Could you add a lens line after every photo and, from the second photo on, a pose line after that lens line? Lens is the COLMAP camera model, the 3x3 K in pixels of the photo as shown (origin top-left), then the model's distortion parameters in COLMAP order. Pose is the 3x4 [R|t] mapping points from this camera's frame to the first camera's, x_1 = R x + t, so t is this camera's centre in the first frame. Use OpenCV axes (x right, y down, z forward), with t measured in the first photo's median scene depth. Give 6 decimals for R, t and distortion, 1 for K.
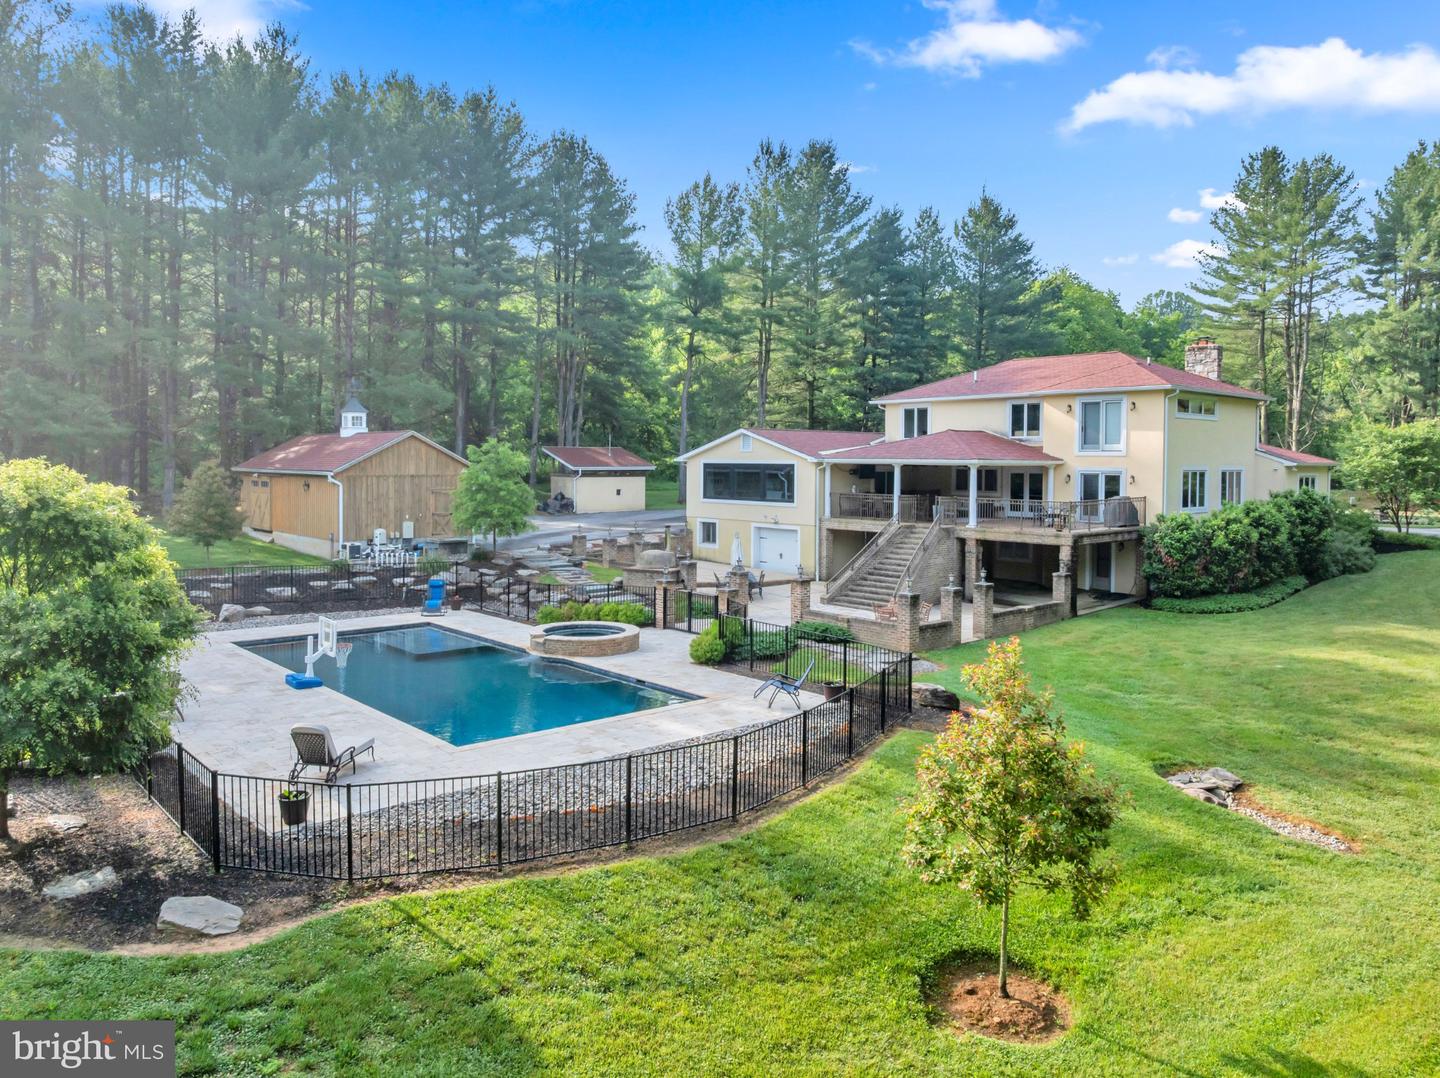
lens RADIAL K [[1038.2, 0, 683.3], [0, 1038.2, 534.1], [0, 0, 1]] dist [-0.032400, 0.007961]
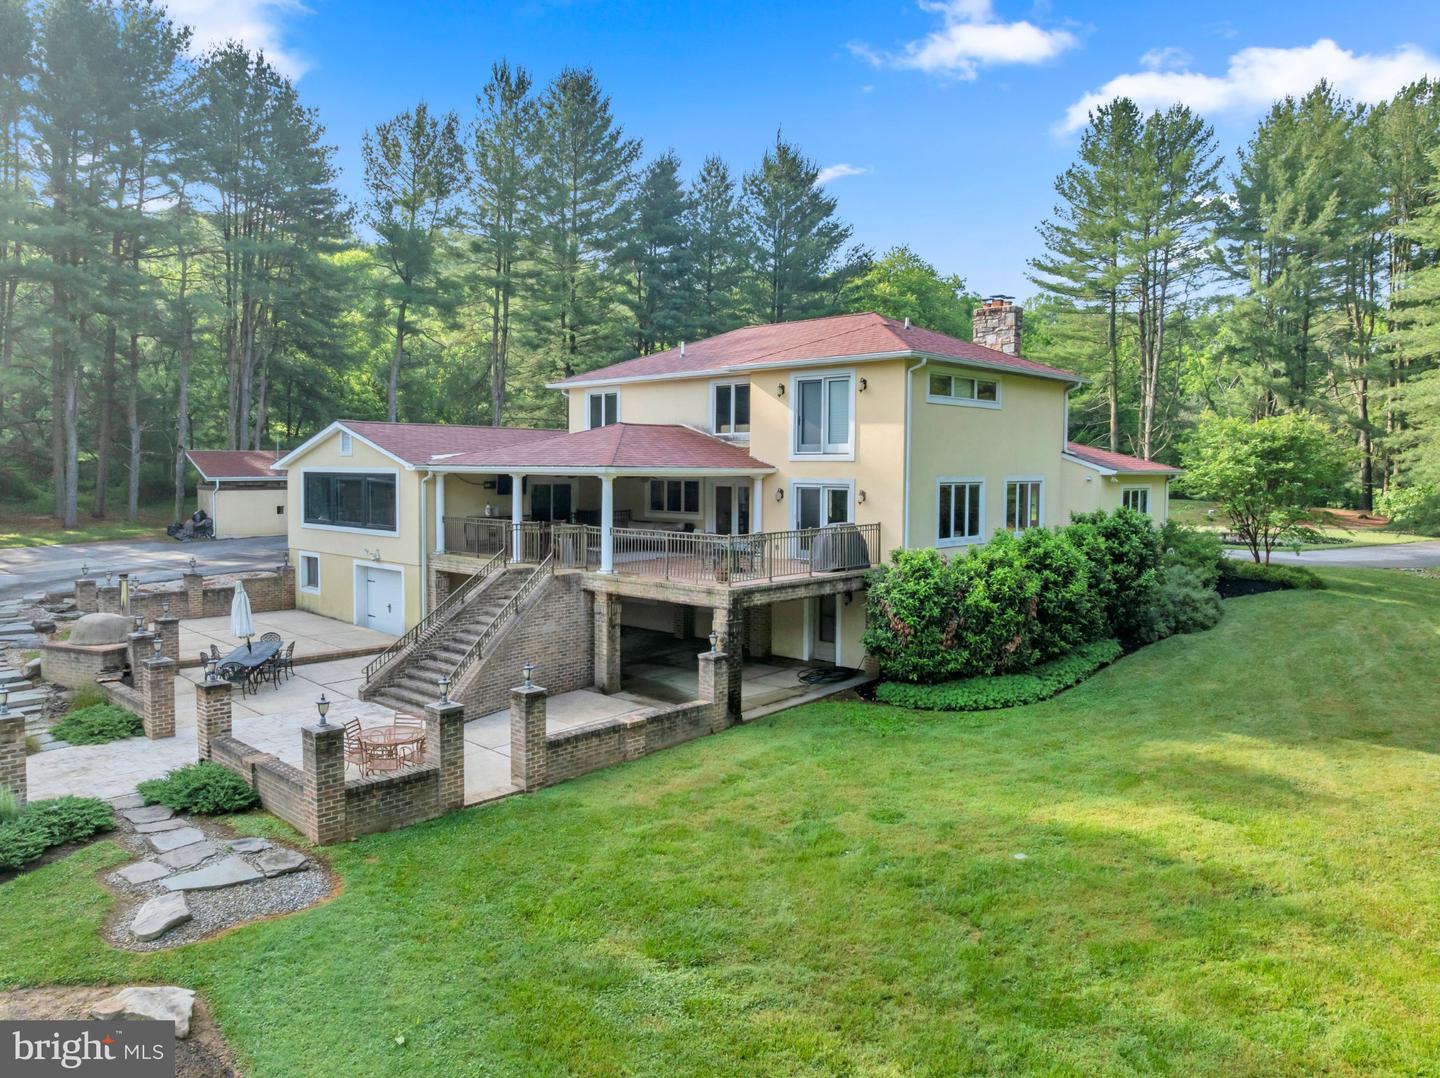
lens RADIAL K [[1013.8, 0, 679.7], [0, 1013.8, 566.4], [0, 0, 1]] dist [0.003992, -0.062428]
pose [[0.996730, -0.008221, 0.080380, 0.238107], [0.006043, 0.999609, 0.027299, -0.024133], [-0.080573, -0.026724, 0.996390, 0.324583]]
